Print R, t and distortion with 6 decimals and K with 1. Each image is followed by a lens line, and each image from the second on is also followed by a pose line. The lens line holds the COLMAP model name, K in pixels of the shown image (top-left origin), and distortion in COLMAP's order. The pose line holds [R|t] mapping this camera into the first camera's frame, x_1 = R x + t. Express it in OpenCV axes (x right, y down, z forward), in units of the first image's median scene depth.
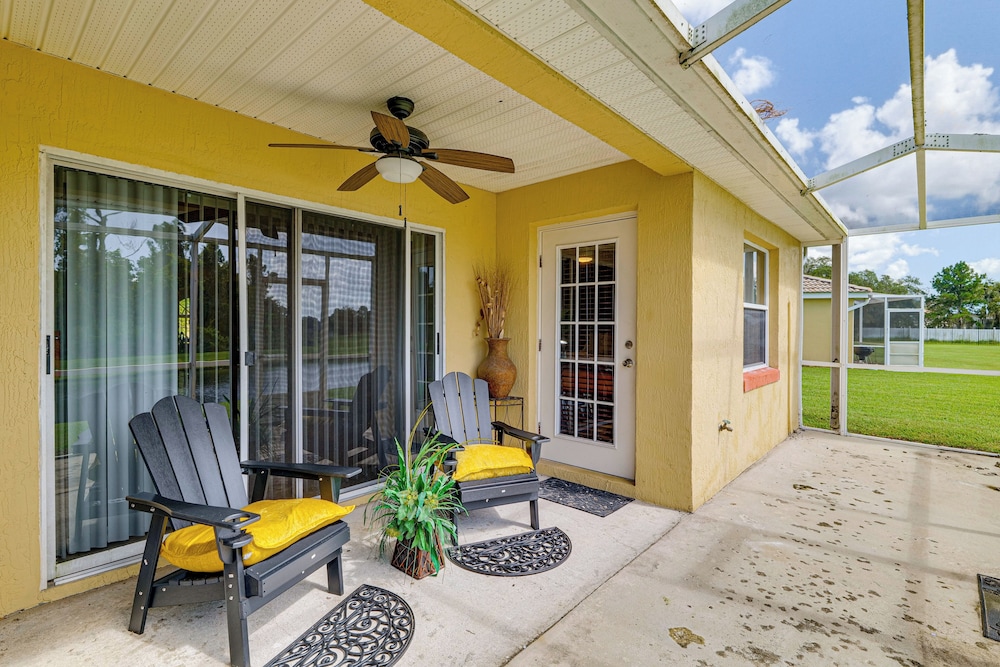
lens RADIAL K [[476.2, 0, 500.5], [0, 476.2, 338.3], [0, 0, 1]] dist [0.001378, -0.001303]
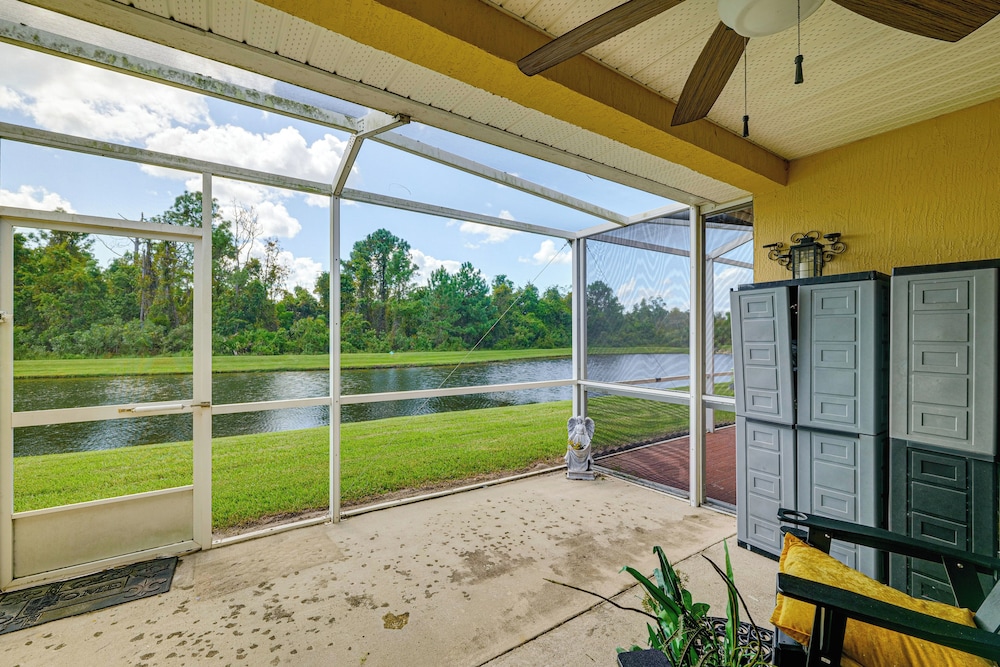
lens RADIAL K [[410.5, 0, 478.2], [0, 410.5, 331.1], [0, 0, 1]] dist [-0.013342, 0.000238]
pose [[-0.961766, -0.003635, 0.273849, -0.063882], [-0.004041, 0.999991, -0.000921, -0.063771], [-0.273843, -0.001993, -0.961772, 1.755828]]
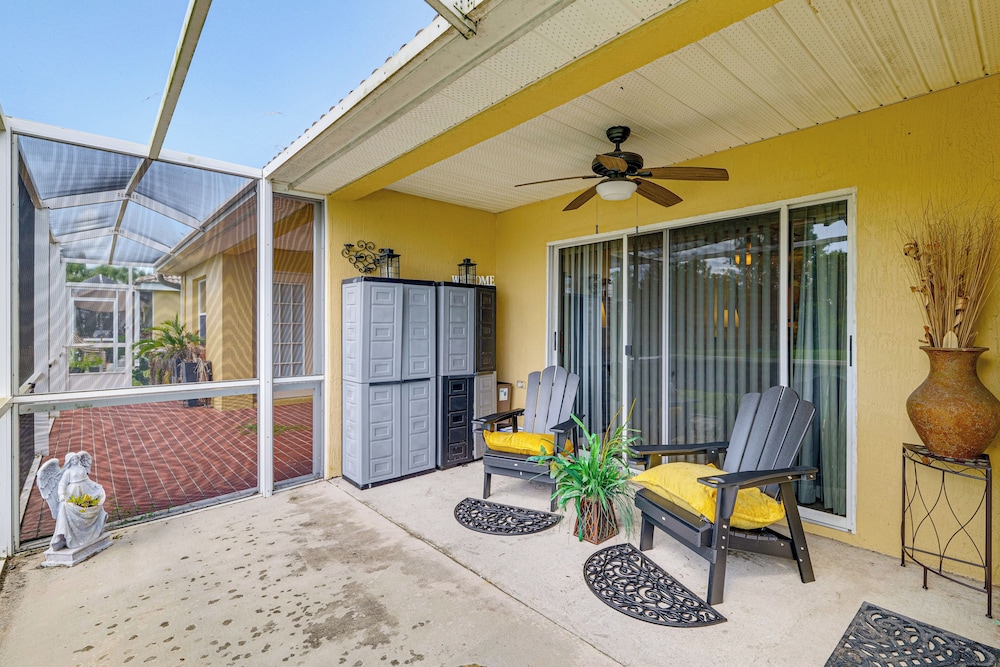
lens RADIAL K [[476.2, 0, 501.2], [0, 476.2, 326.8], [0, 0, 1]] dist [0.001378, -0.001303]
pose [[-0.121222, 0.001027, -0.992625, 1.195543], [-0.013836, 0.999901, 0.002724, -0.034042], [0.992529, 0.014064, -0.121196, 1.070697]]
